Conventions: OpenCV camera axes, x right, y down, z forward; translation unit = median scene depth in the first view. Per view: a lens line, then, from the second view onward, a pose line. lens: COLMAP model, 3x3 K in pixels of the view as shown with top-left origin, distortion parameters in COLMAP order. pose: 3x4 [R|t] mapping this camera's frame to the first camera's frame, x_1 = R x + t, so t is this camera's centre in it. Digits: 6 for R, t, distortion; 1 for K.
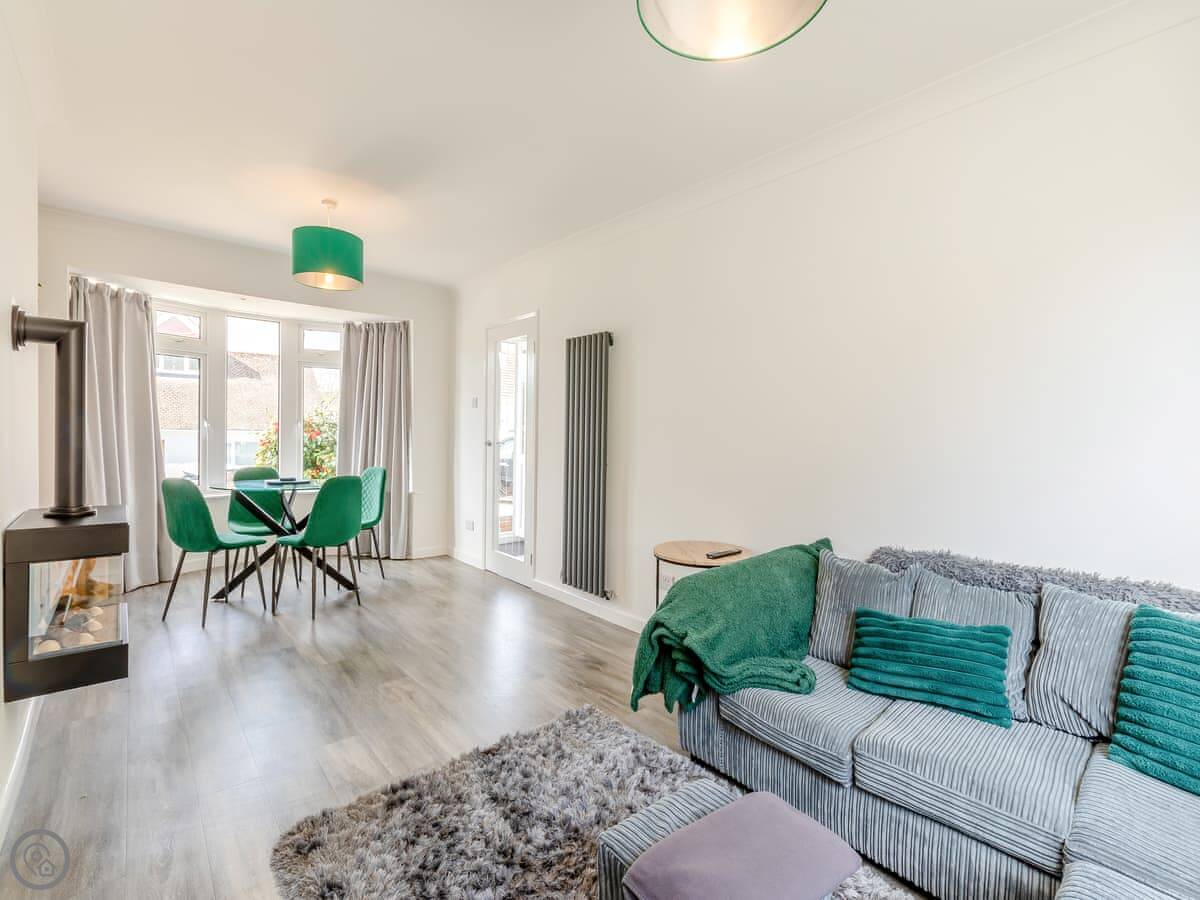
lens RADIAL K [[660.1, 0, 598.5], [0, 660.1, 424.8], [0, 0, 1]] dist [0.003323, -0.001729]
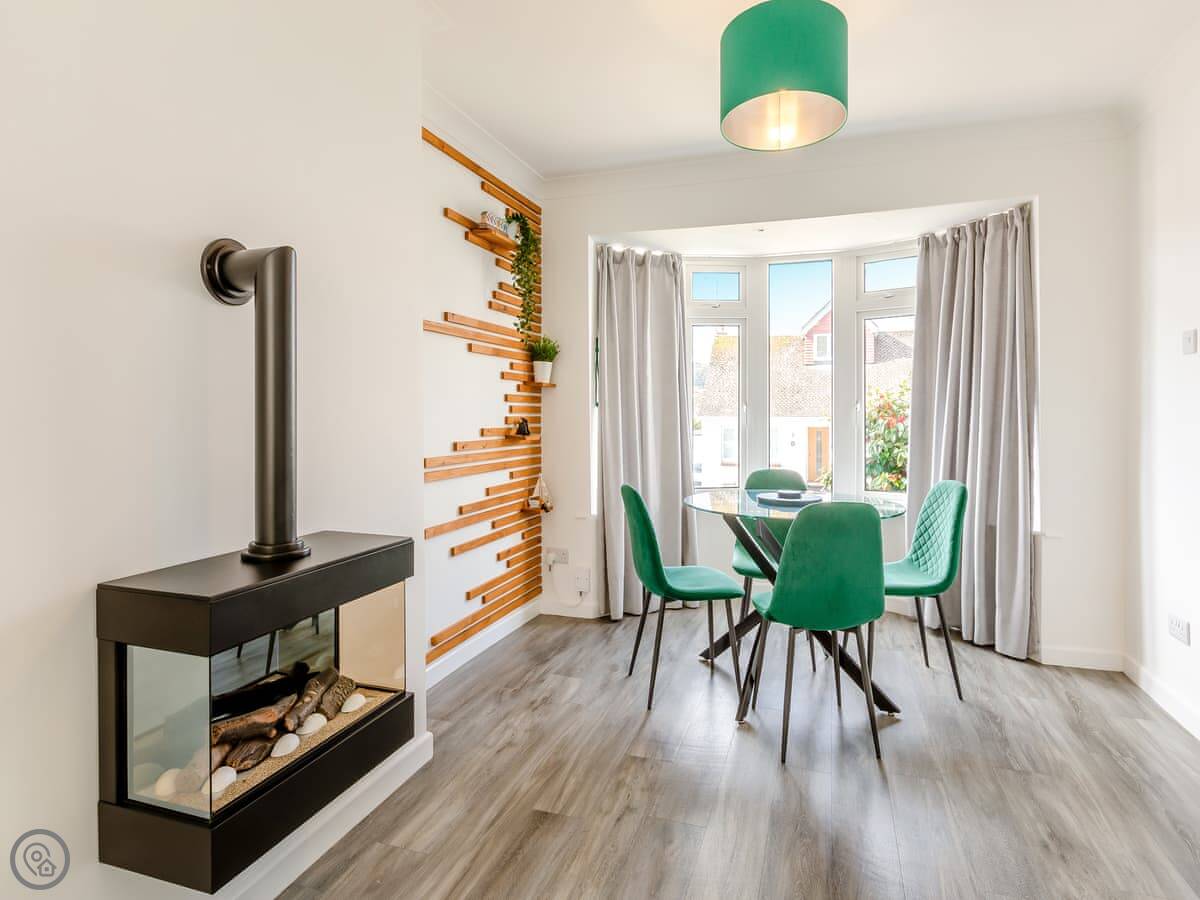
lens RADIAL K [[660.1, 0, 598.5], [0, 660.1, 424.8], [0, 0, 1]] dist [0.003323, -0.001729]
pose [[0.565324, -0.002156, -0.824866, -0.052096], [0.021052, 0.999709, 0.011815, 0.005123], [0.824600, -0.024045, 0.565205, 0.431491]]
